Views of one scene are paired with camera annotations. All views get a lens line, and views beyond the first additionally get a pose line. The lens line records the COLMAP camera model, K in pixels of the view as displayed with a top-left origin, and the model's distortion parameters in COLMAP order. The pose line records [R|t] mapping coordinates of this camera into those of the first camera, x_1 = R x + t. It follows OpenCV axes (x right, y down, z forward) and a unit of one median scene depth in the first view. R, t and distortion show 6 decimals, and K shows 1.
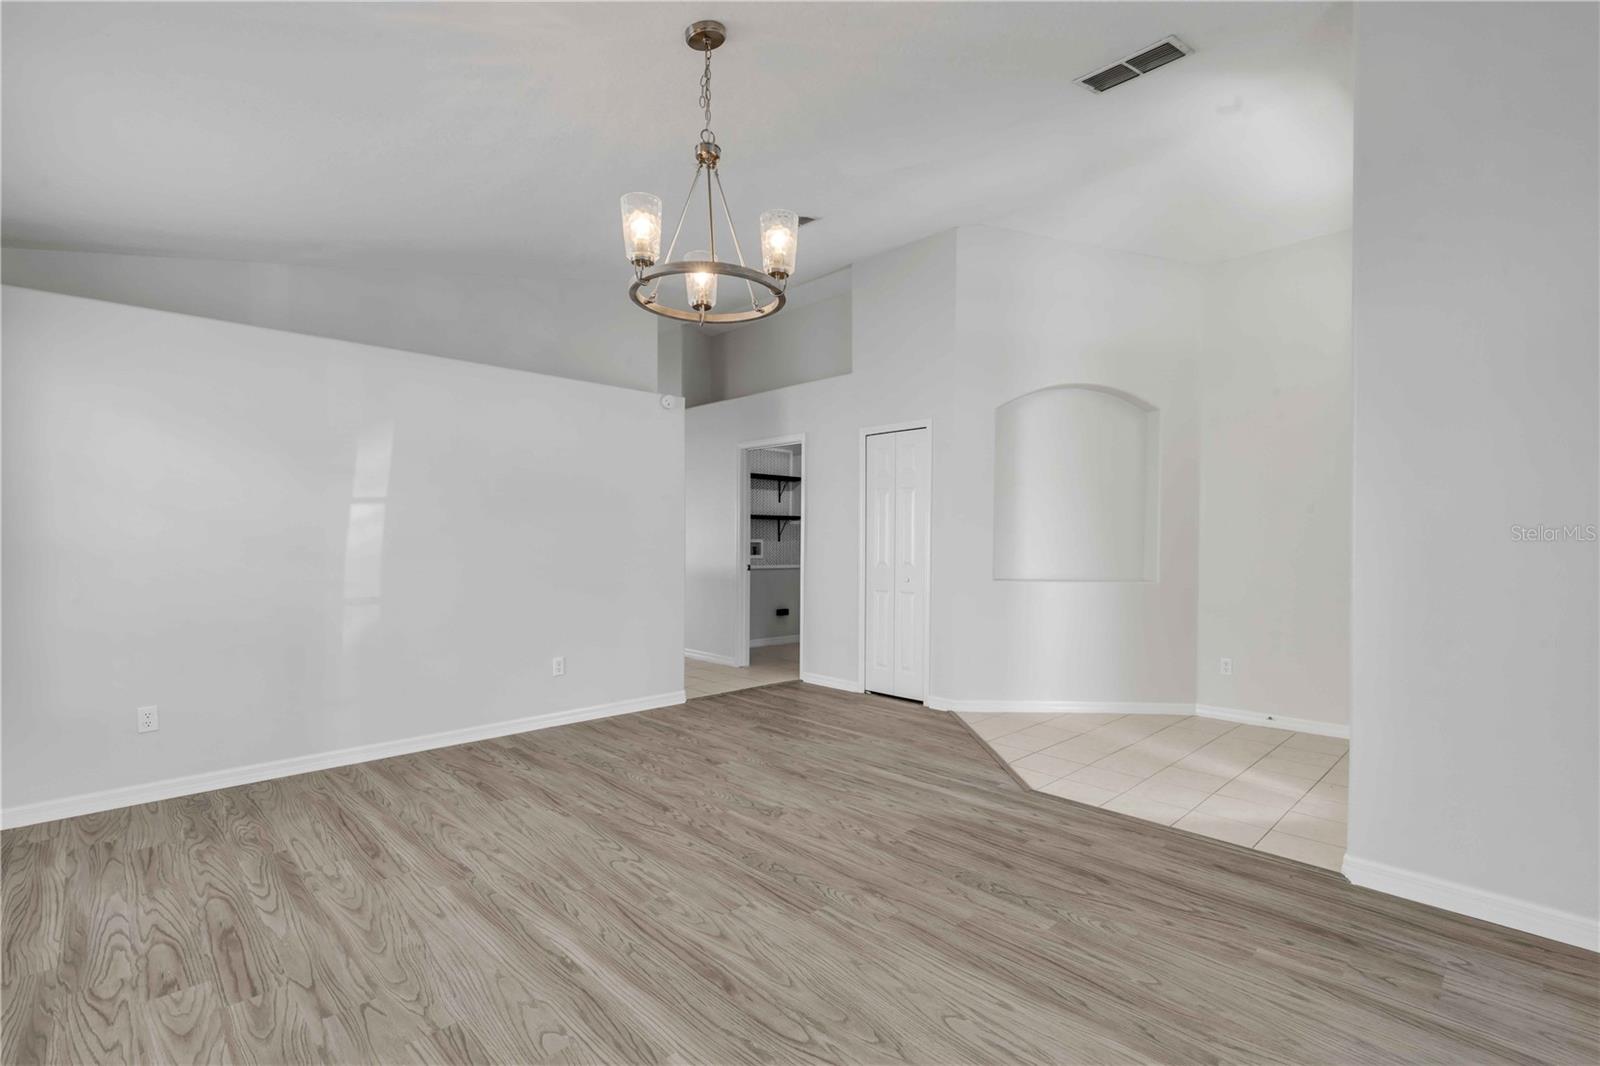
lens RADIAL K [[725.7, 0, 804.7], [0, 725.7, 547.5], [0, 0, 1]] dist [0.005532, -0.001998]
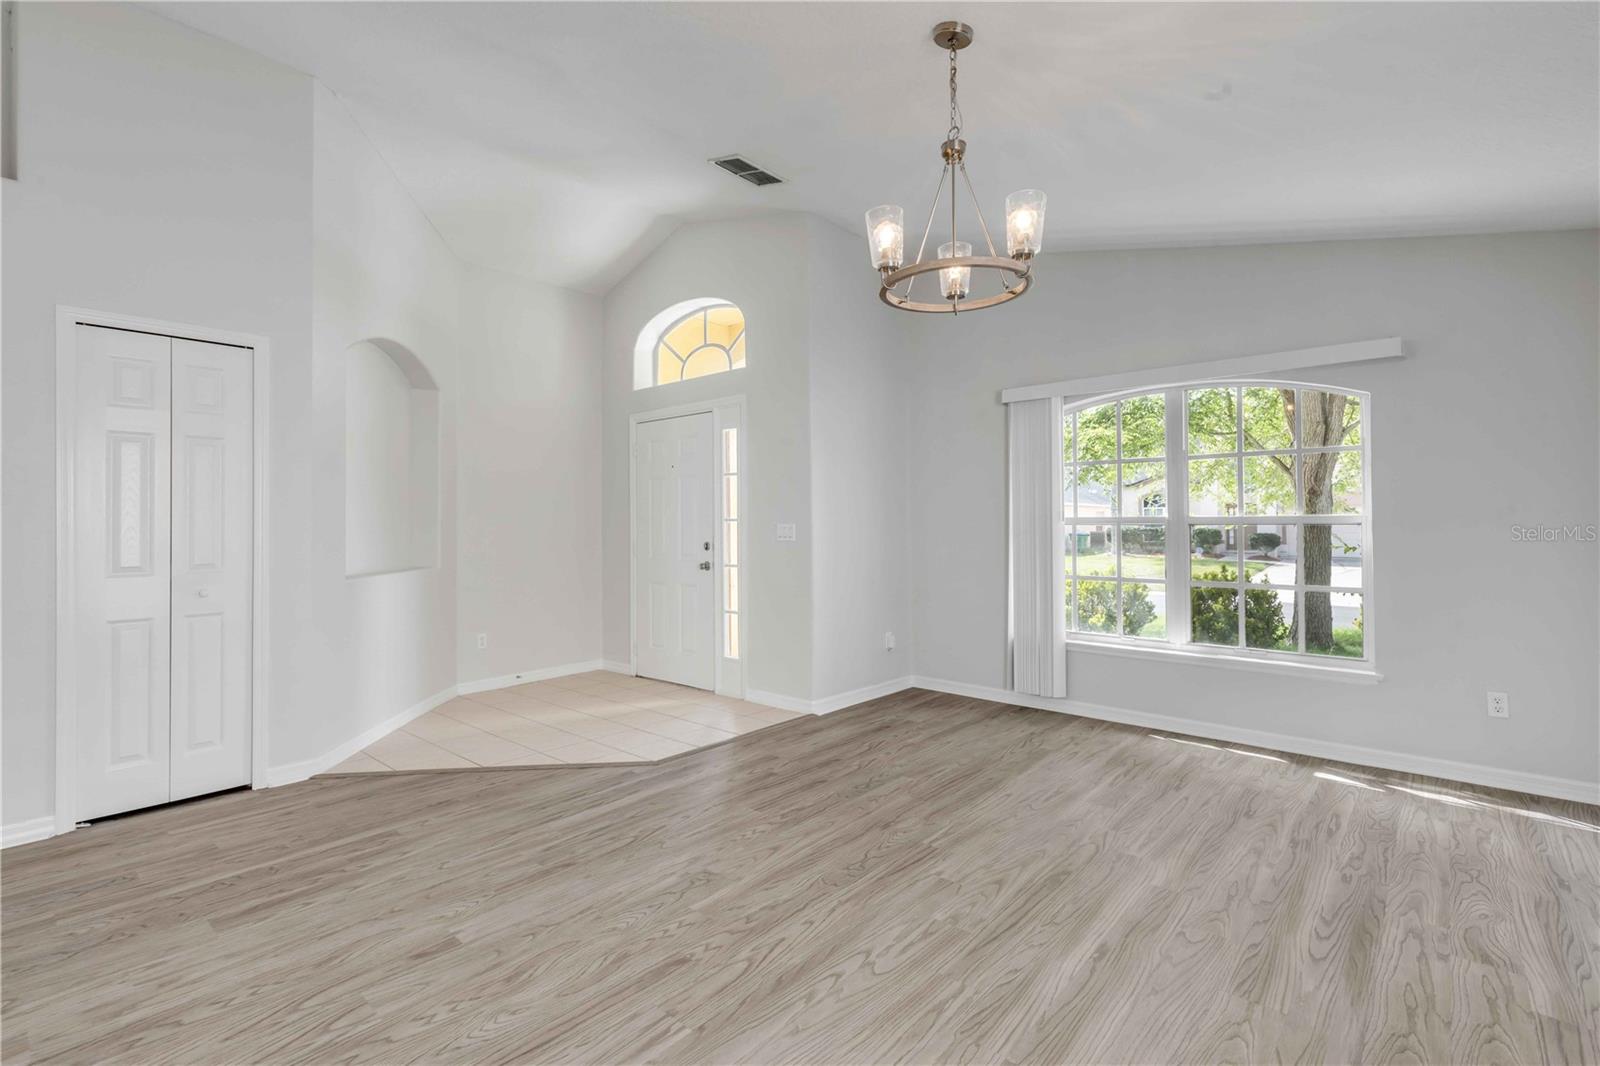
lens RADIAL K [[725.7, 0, 797.1], [0, 725.7, 520.0], [0, 0, 1]] dist [0.005532, -0.001998]
pose [[-0.070278, 0.000174, 0.997527, -0.904090], [0.013252, 0.999912, 0.000759, -0.018877], [-0.997439, 0.013272, -0.070275, 1.035395]]
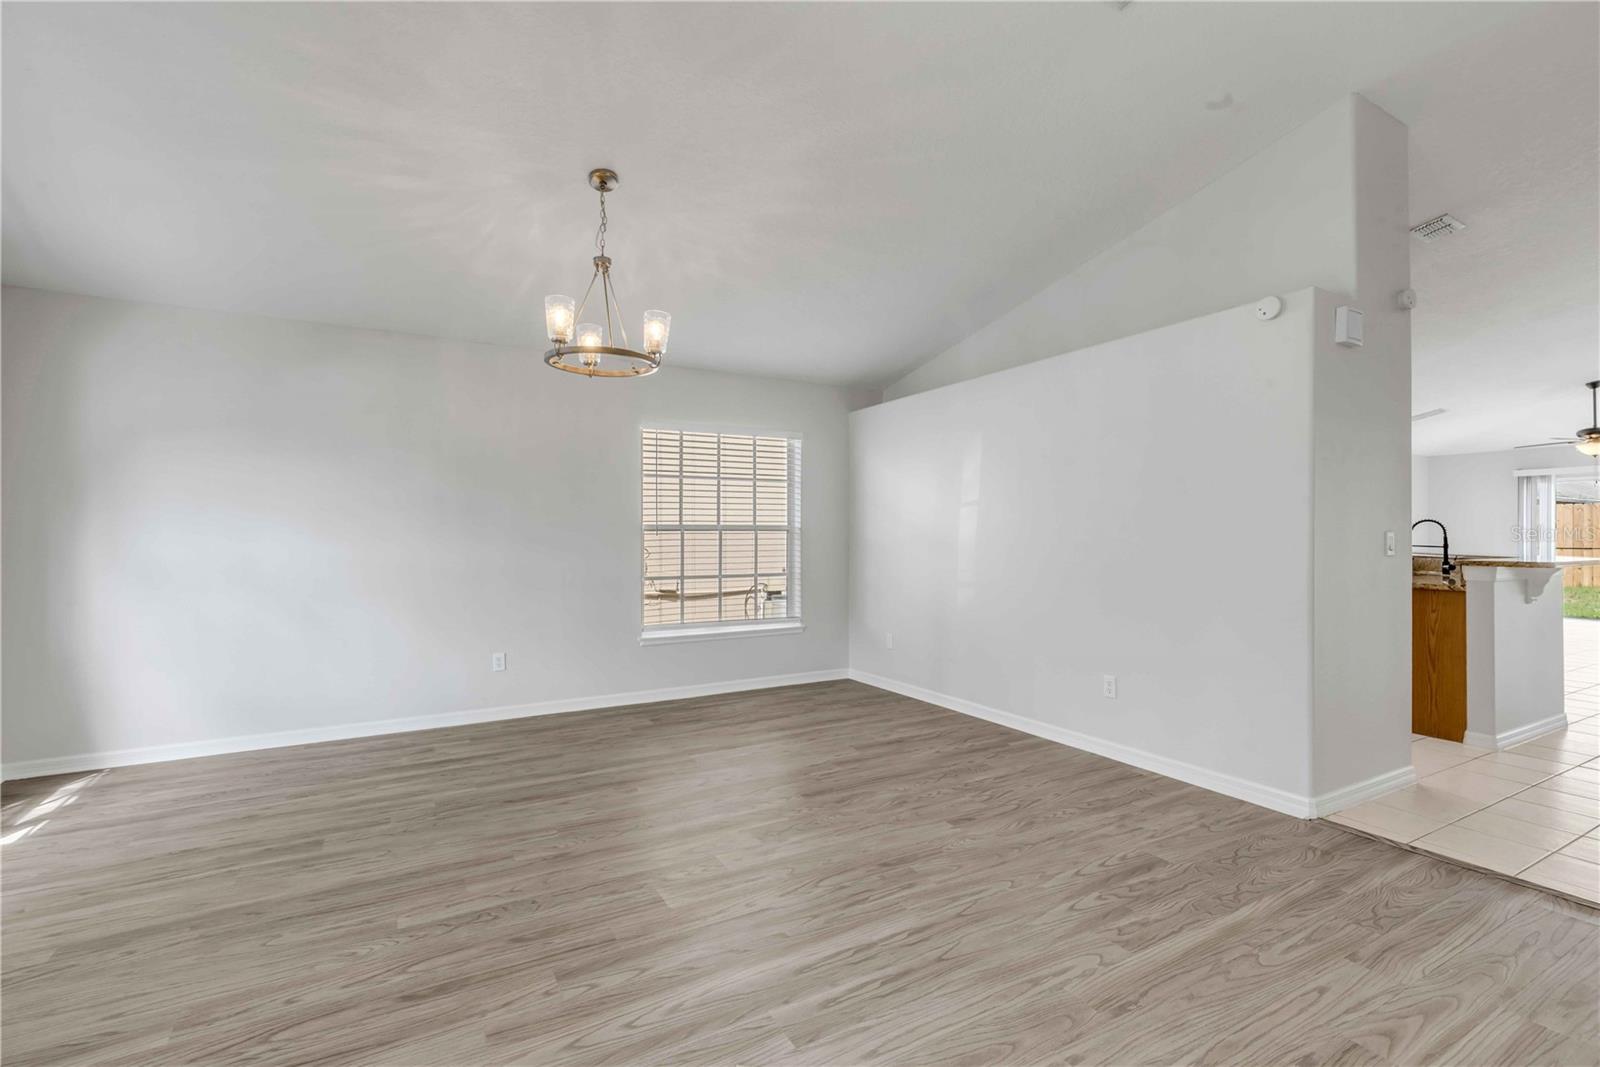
lens RADIAL K [[725.7, 0, 799.6], [0, 725.7, 536.9], [0, 0, 1]] dist [0.005532, -0.001998]
pose [[-0.255860, -0.001629, -0.966713, 0.900999], [-0.009672, 0.999953, 0.000874, -0.011212], [0.966666, 0.009574, -0.255863, 1.381699]]
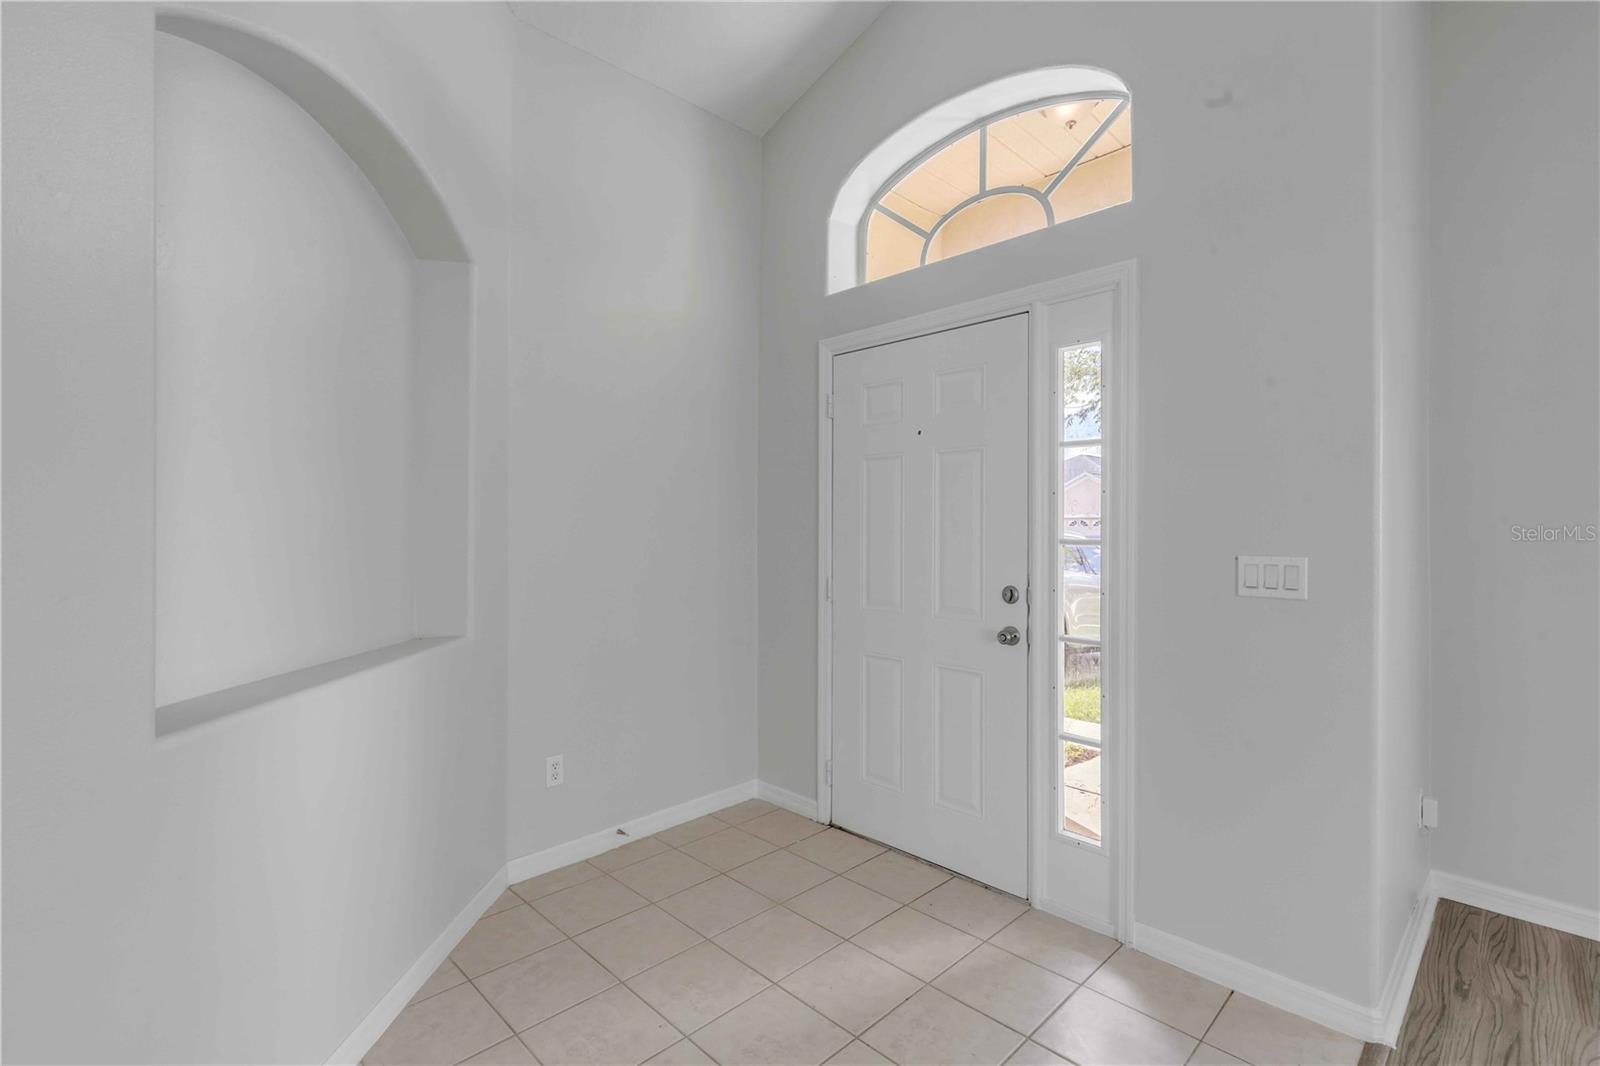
lens RADIAL K [[725.7, 0, 793.7], [0, 725.7, 534.2], [0, 0, 1]] dist [0.005532, -0.001998]
pose [[0.005681, -0.013348, 0.999895, 0.047590], [0.005354, 0.999897, 0.013317, -0.040196], [-0.999970, 0.005278, 0.005752, 1.388031]]
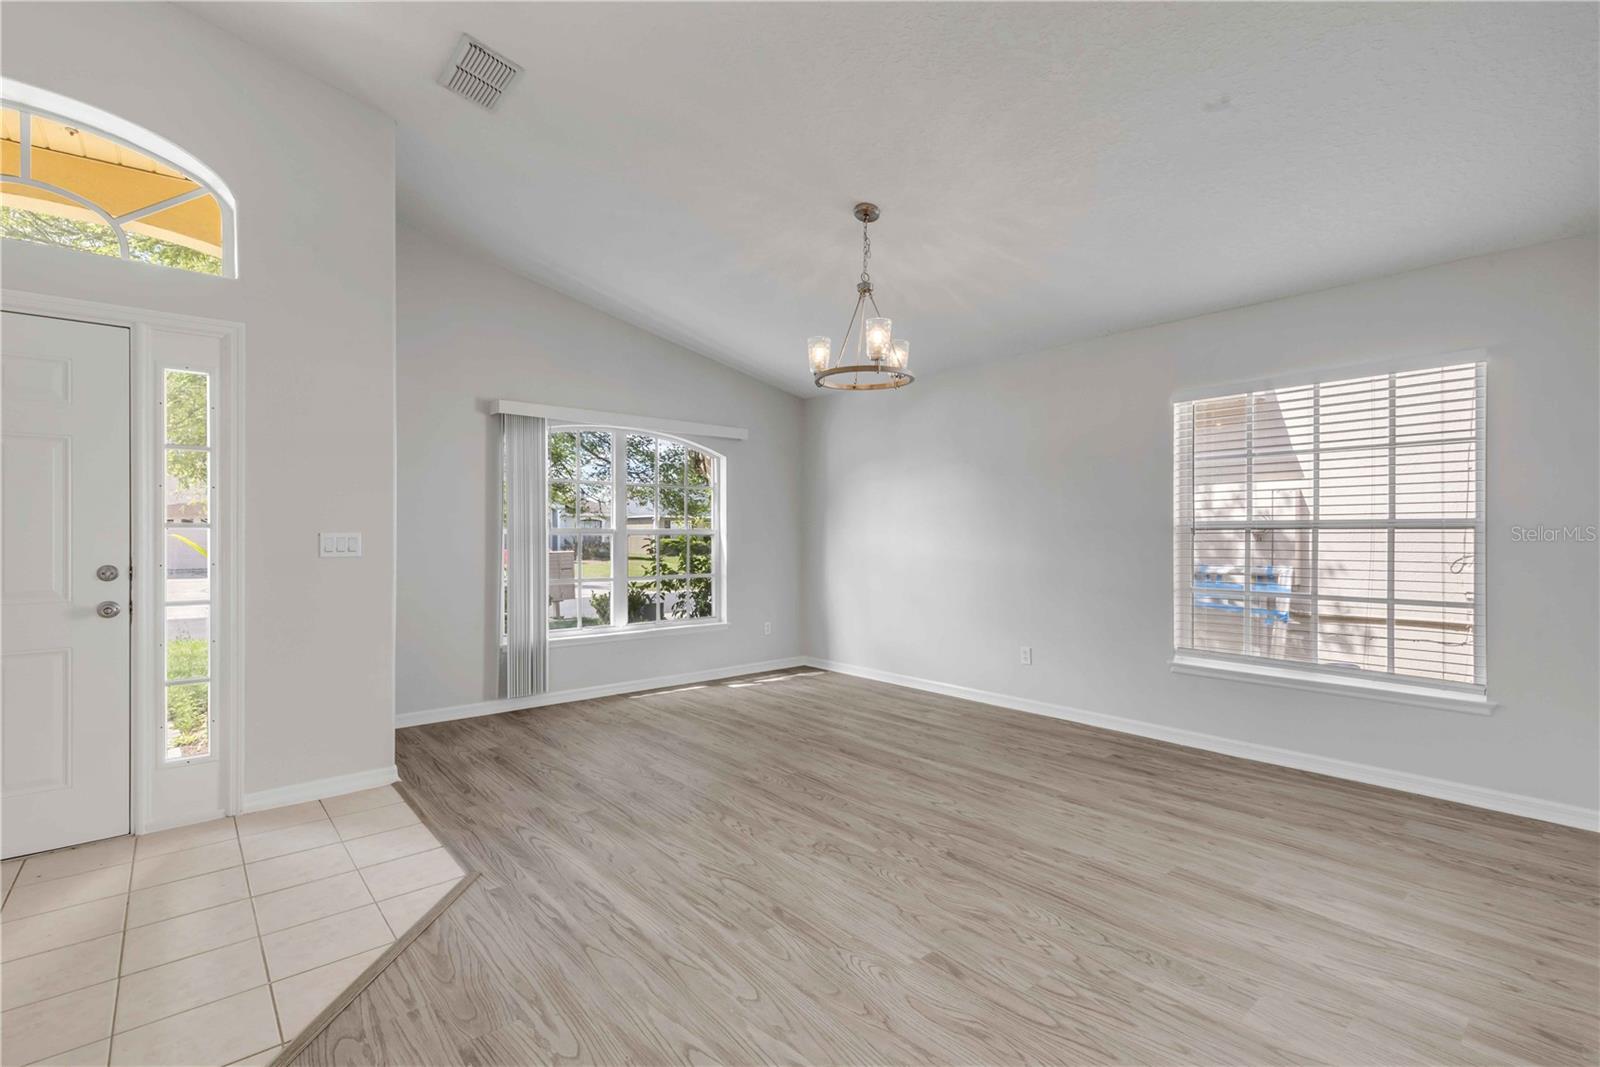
lens RADIAL K [[725.7, 0, 791.7], [0, 725.7, 531.8], [0, 0, 1]] dist [0.005532, -0.001998]
pose [[-0.997263, -0.006183, 0.073676, -0.073916], [-0.005613, 0.999953, 0.007935, -0.022720], [-0.073722, 0.007500, -0.997251, 2.043405]]
